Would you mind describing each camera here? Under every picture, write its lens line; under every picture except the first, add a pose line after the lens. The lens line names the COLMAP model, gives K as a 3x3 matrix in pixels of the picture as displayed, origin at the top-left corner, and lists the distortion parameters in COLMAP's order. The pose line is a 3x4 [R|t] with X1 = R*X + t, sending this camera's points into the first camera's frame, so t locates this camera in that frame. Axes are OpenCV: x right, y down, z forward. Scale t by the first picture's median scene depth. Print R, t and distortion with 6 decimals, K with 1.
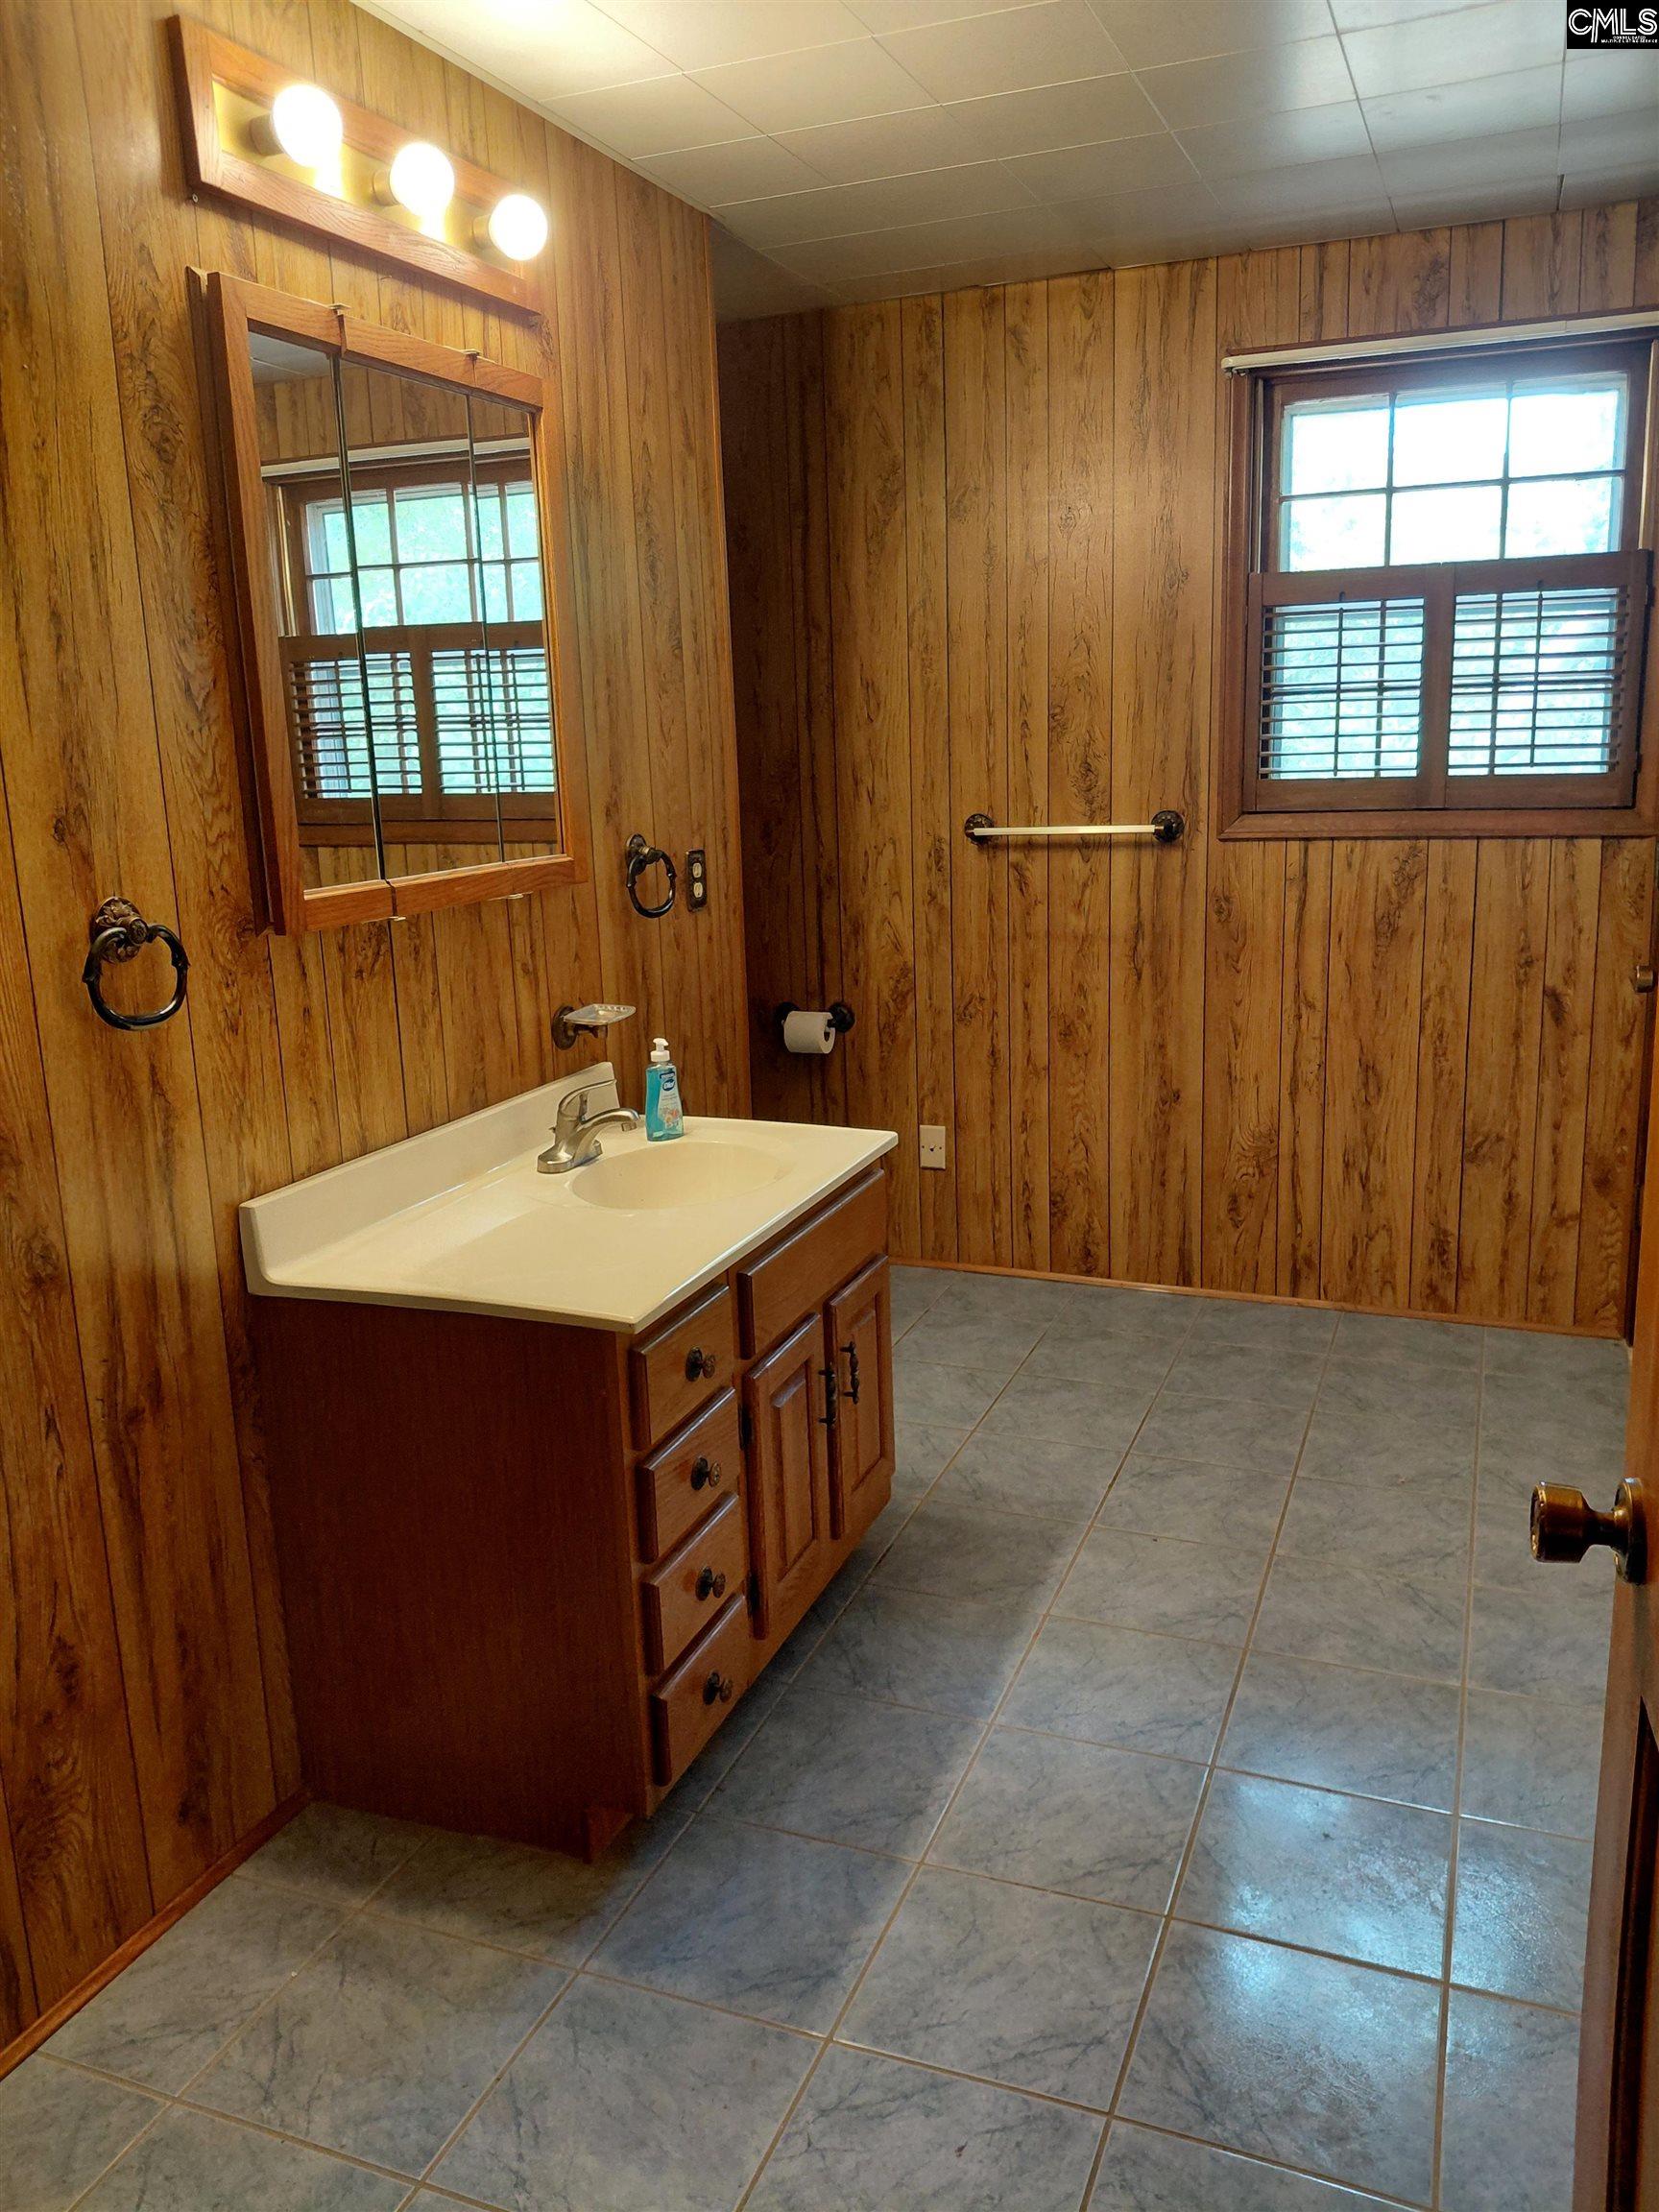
lens RADIAL K [[1681.3, 0, 831.0], [0, 1681.3, 1097.4], [0, 0, 1]] dist [0.028738, -0.044822]
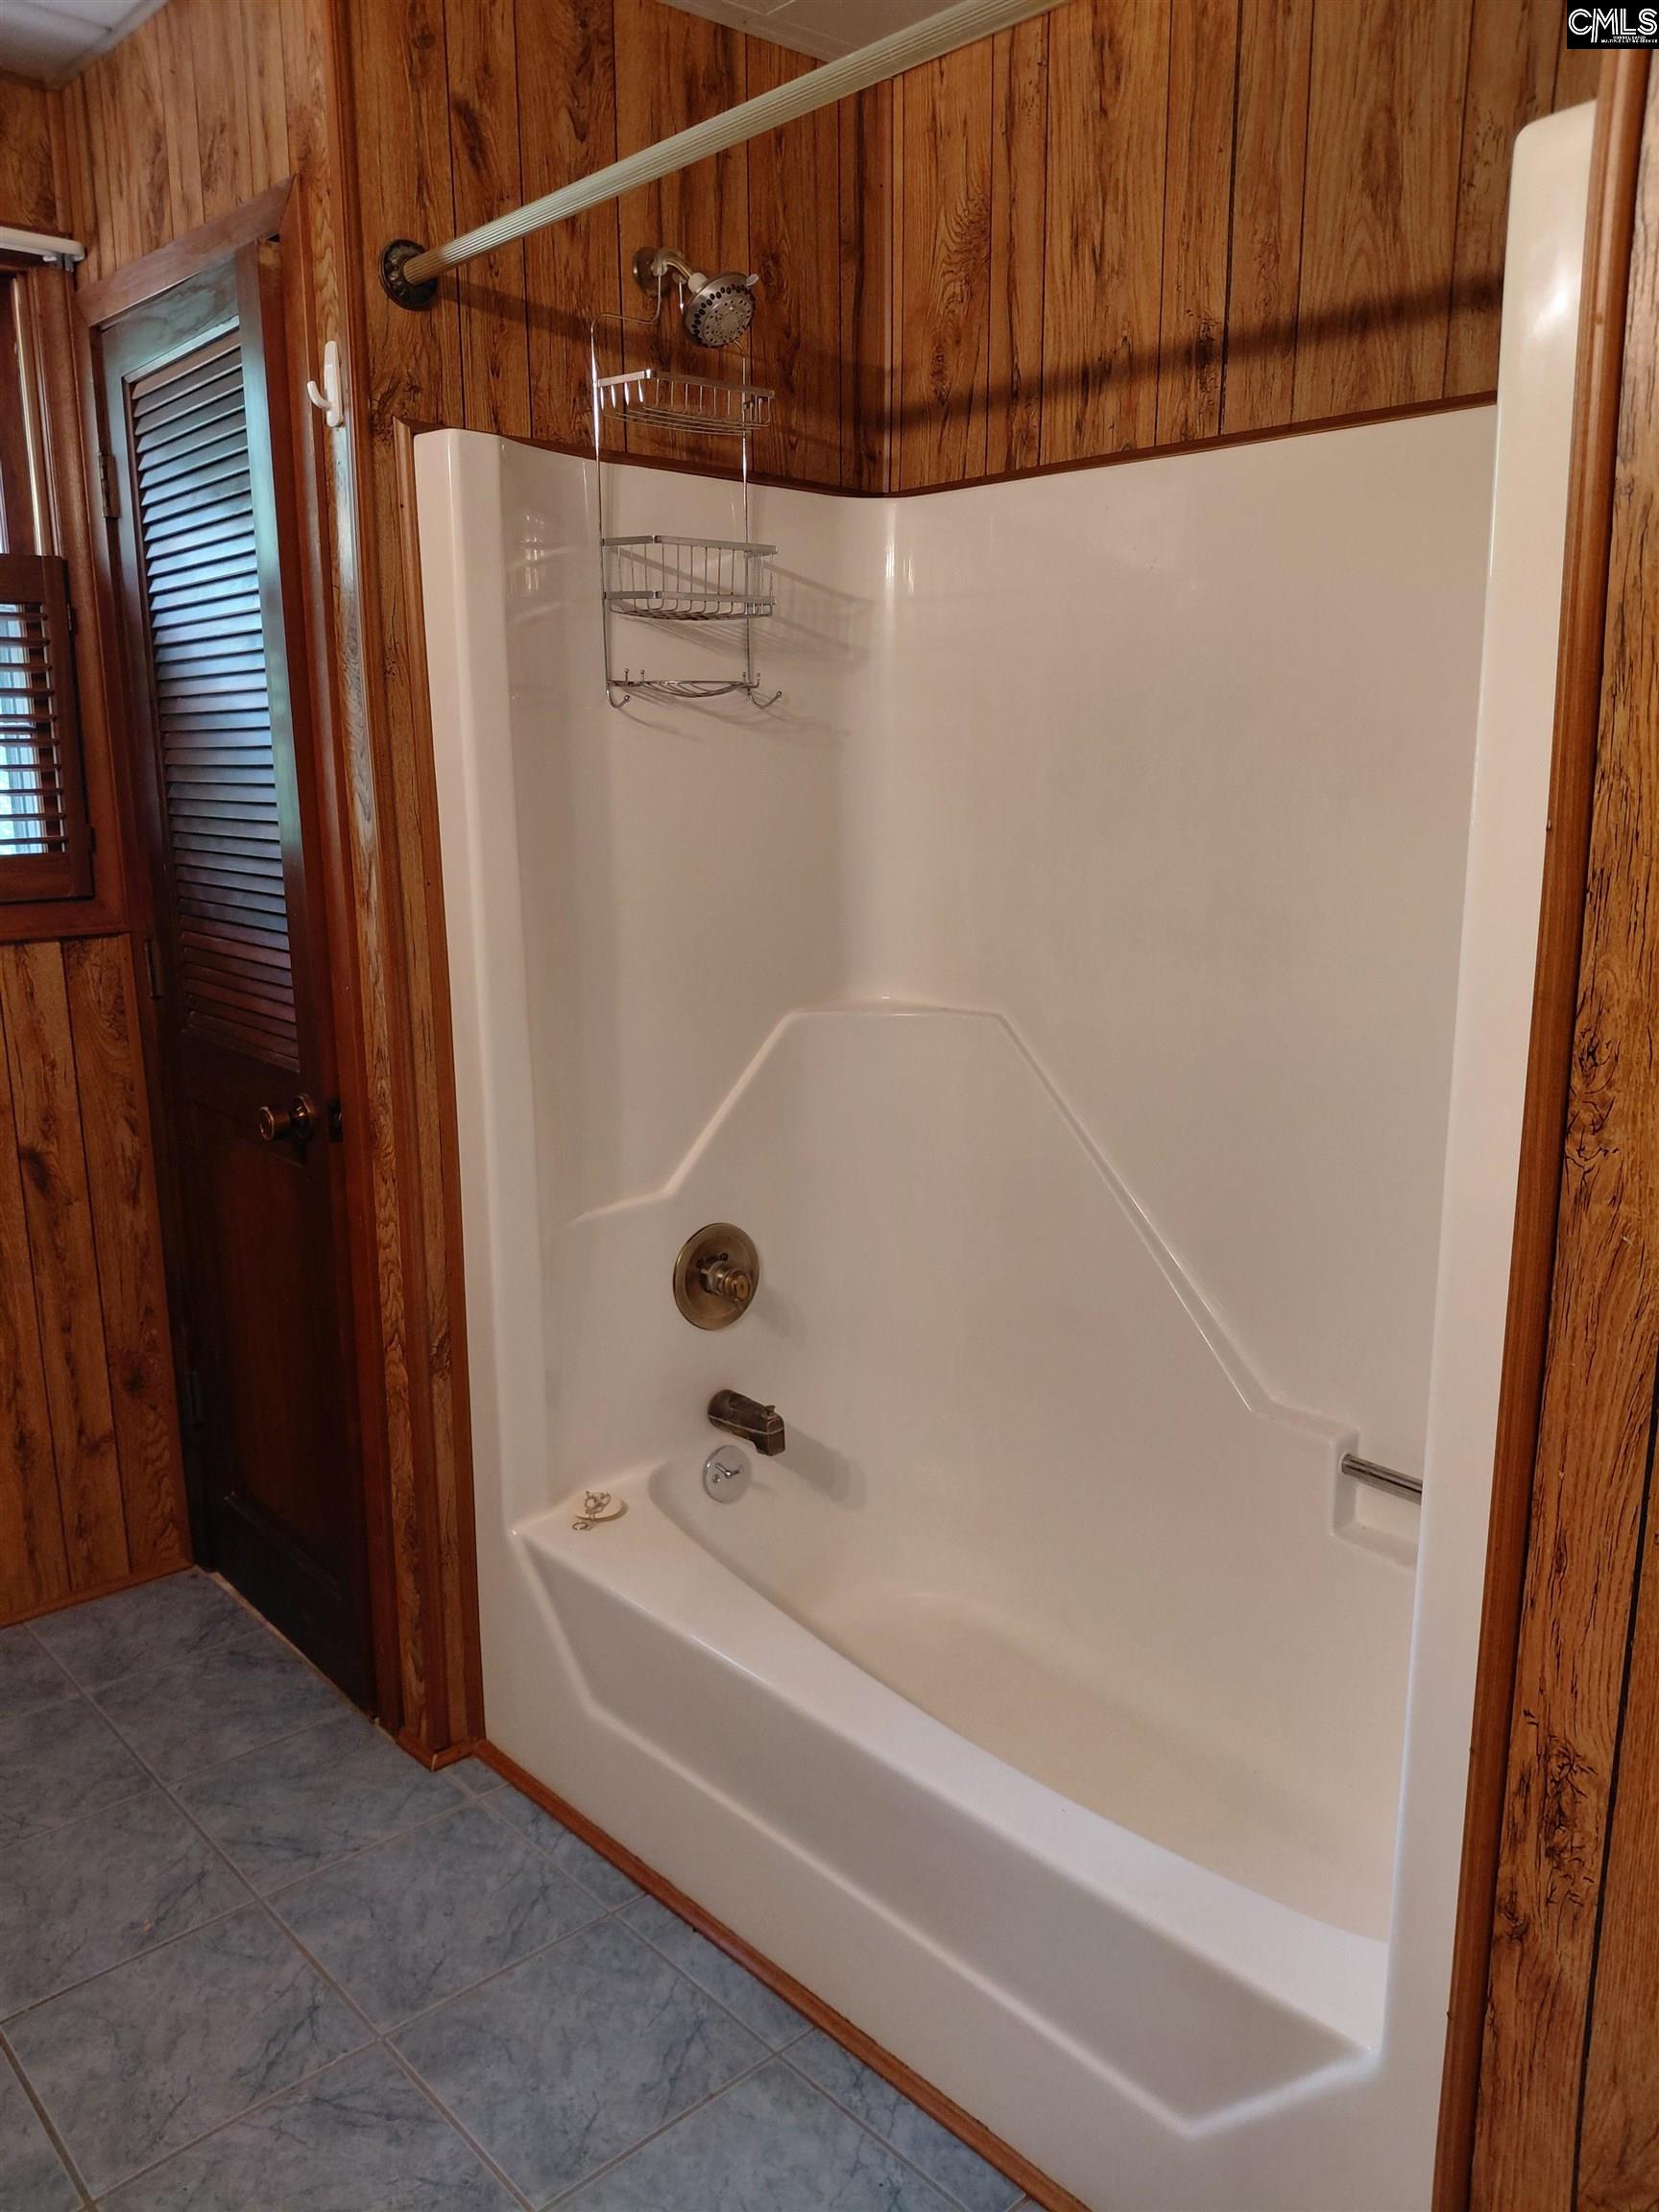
lens RADIAL K [[1681.3, 0, 829.6], [0, 1681.3, 1112.6], [0, 0, 1]] dist [0.028738, -0.044822]
pose [[0.442908, -0.159784, 0.882214, -0.061638], [0.190736, 0.978259, 0.081421, -0.073230], [-0.876043, 0.132208, 0.463755, 0.357899]]
